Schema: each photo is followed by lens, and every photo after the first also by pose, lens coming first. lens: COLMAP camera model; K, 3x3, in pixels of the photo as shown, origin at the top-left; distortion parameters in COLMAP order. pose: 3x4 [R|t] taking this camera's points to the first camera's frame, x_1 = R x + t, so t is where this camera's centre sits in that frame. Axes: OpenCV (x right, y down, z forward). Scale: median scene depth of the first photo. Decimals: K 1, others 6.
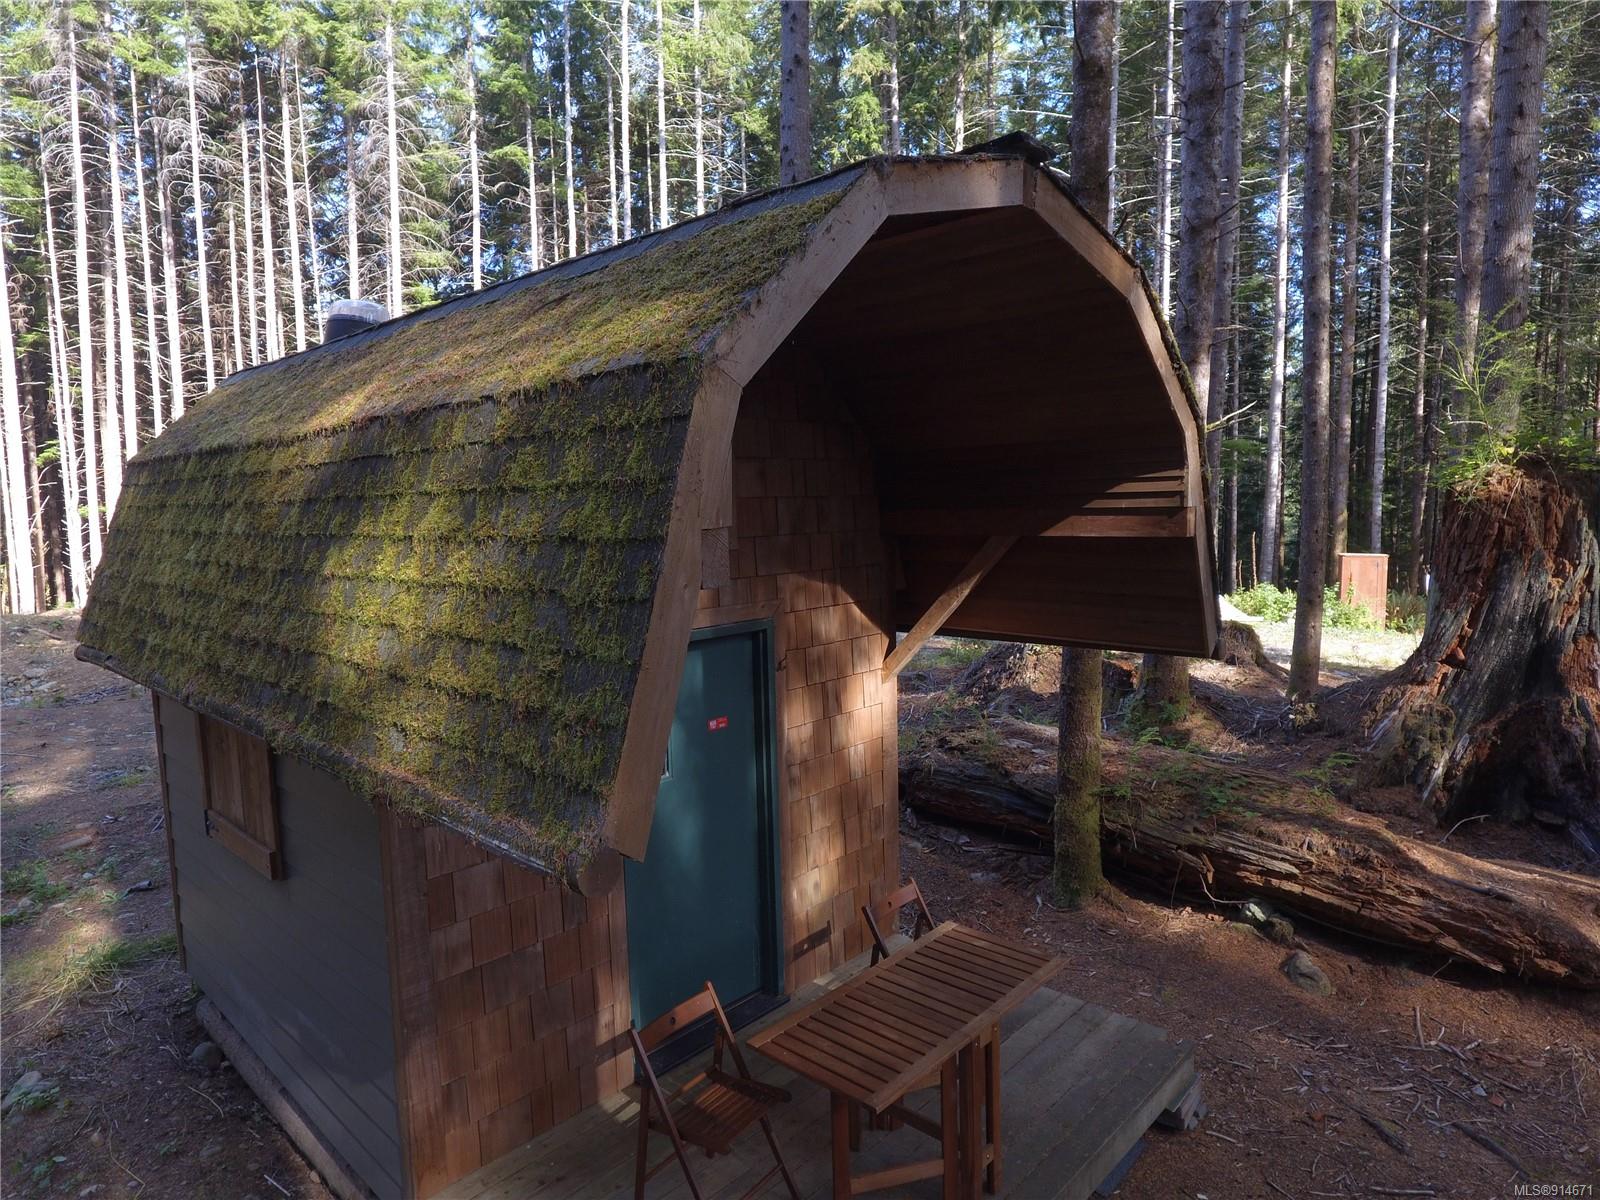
lens RADIAL K [[935.4, 0, 800.1], [0, 935.4, 600.6], [0, 0, 1]] dist [0.002205, -0.003121]
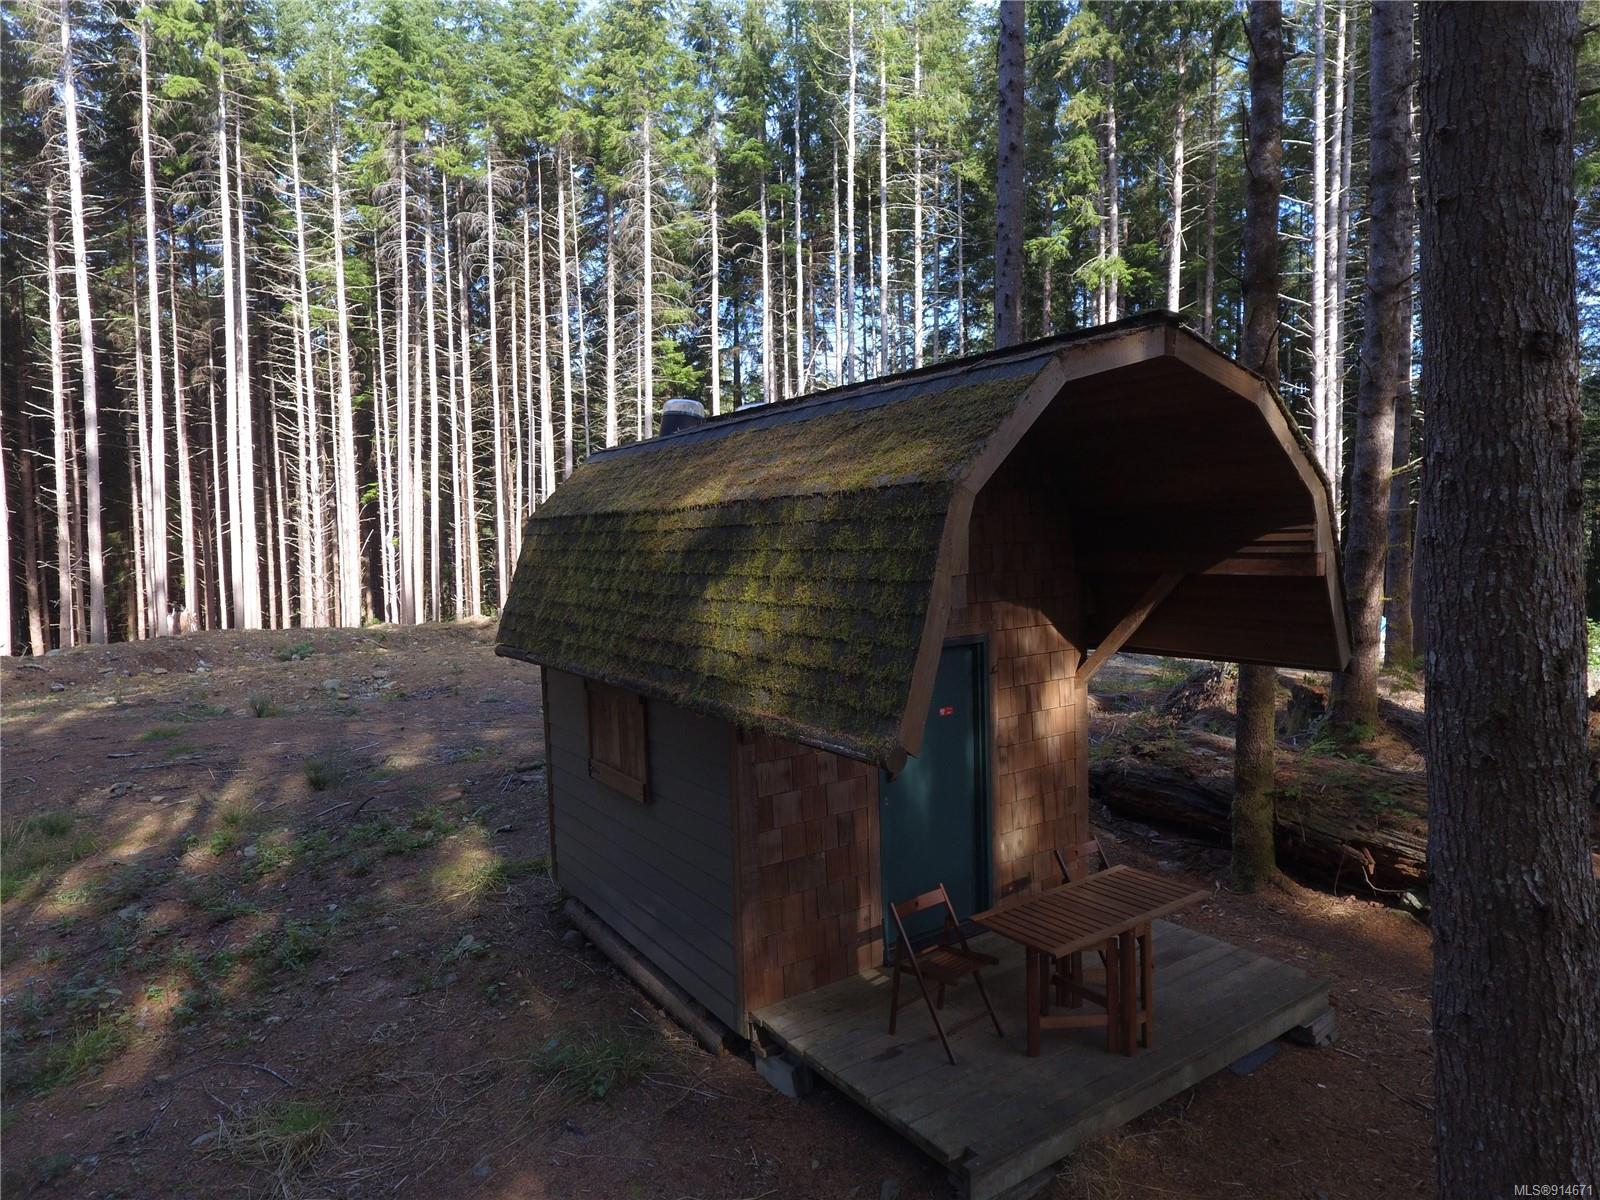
lens RADIAL K [[935.4, 0, 804.4], [0, 935.4, 597.8], [0, 0, 1]] dist [0.002205, -0.003121]
pose [[0.976195, 0.010582, -0.216636, 0.003523], [-0.017326, 0.999422, -0.029254, 0.009500], [0.216201, 0.032311, 0.975814, -0.335559]]
